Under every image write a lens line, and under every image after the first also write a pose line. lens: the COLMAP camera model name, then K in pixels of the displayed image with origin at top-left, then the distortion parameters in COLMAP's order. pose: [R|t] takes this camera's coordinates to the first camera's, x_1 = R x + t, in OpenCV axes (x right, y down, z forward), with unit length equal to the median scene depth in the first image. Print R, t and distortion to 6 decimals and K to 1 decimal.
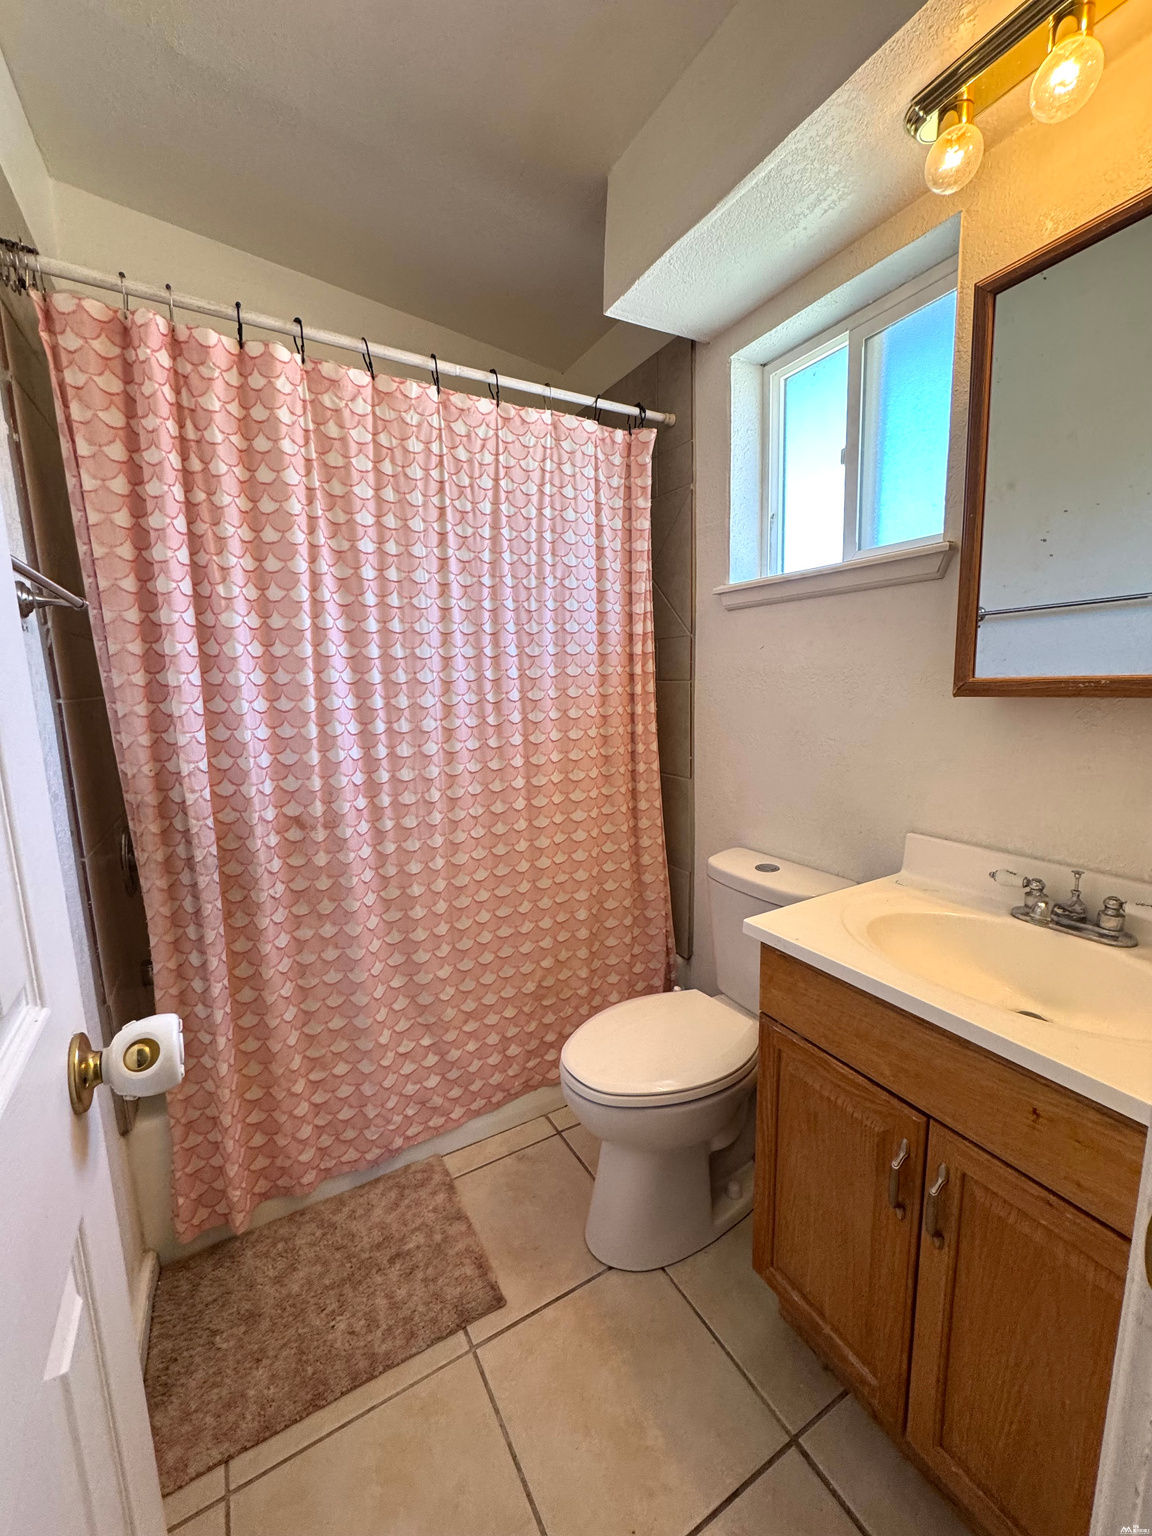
lens RADIAL K [[613.1, 0, 575.5], [0, 613.1, 765.8], [0, 0, 1]] dist [-0.001754, -0.000281]
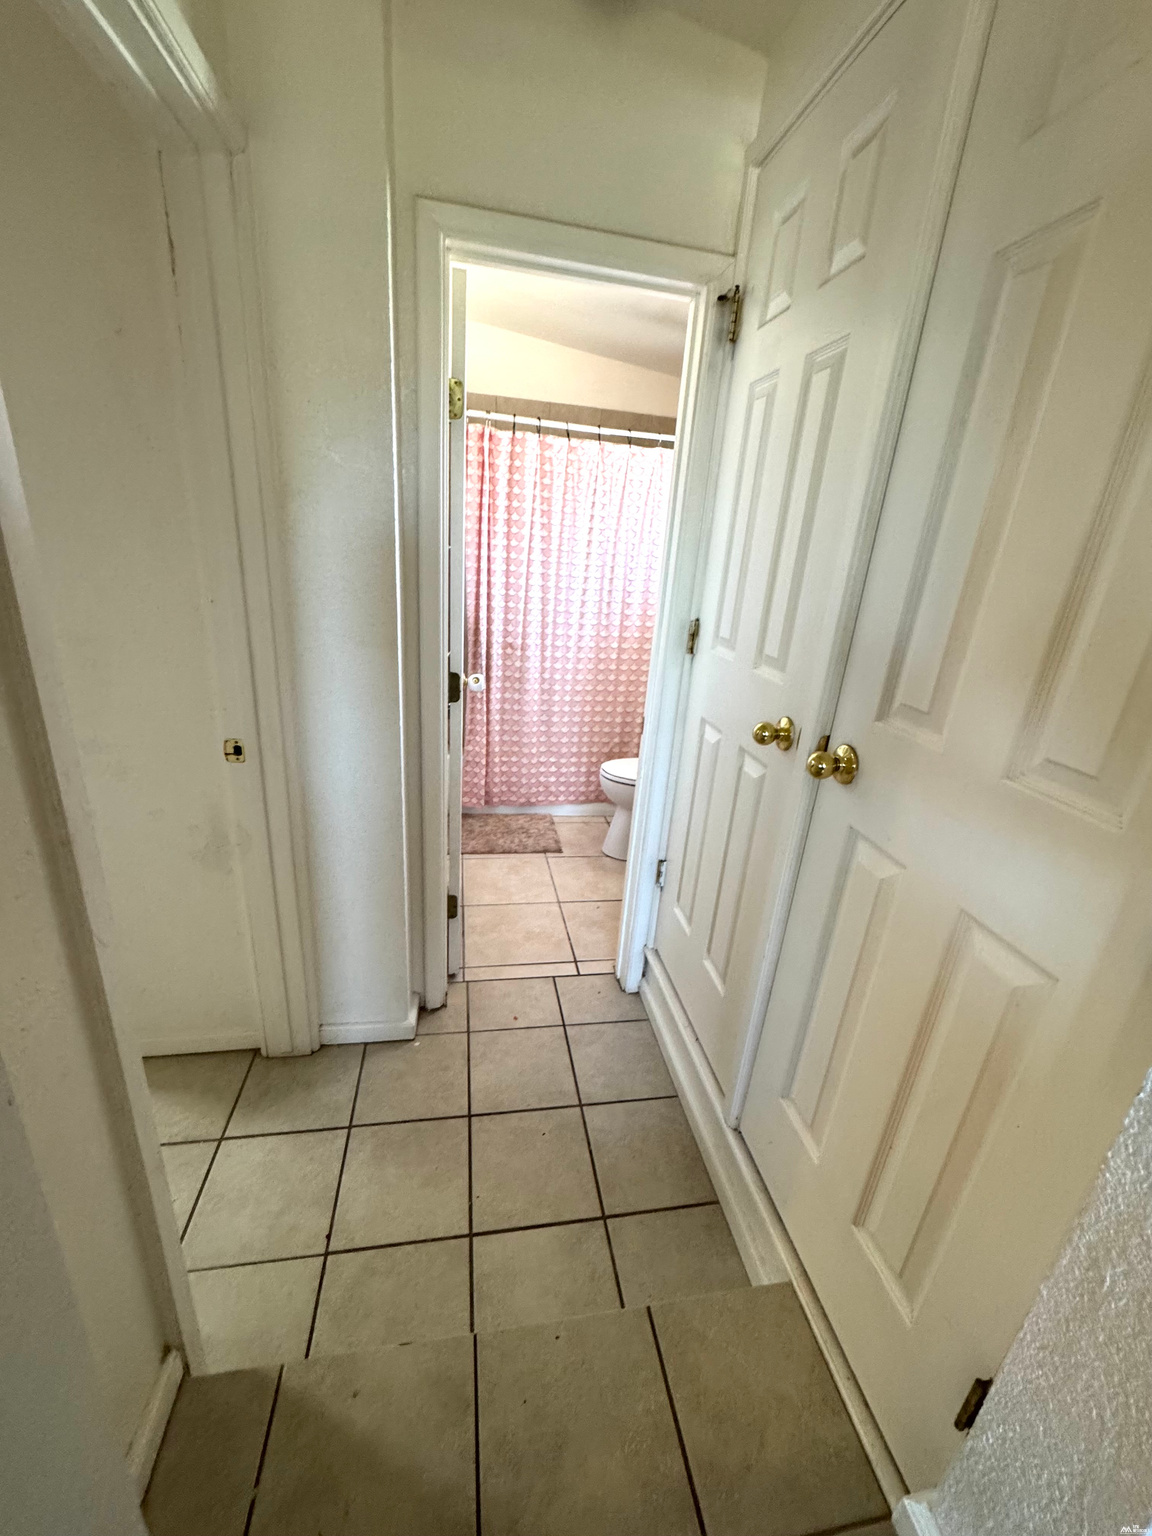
lens RADIAL K [[613.1, 0, 581.4], [0, 613.1, 765.7], [0, 0, 1]] dist [-0.001754, -0.000281]
pose [[0.940019, 0.208638, -0.269880, 0.468081], [-0.150186, 0.963474, 0.221727, -0.021568], [0.306283, -0.167895, 0.937018, -1.051435]]
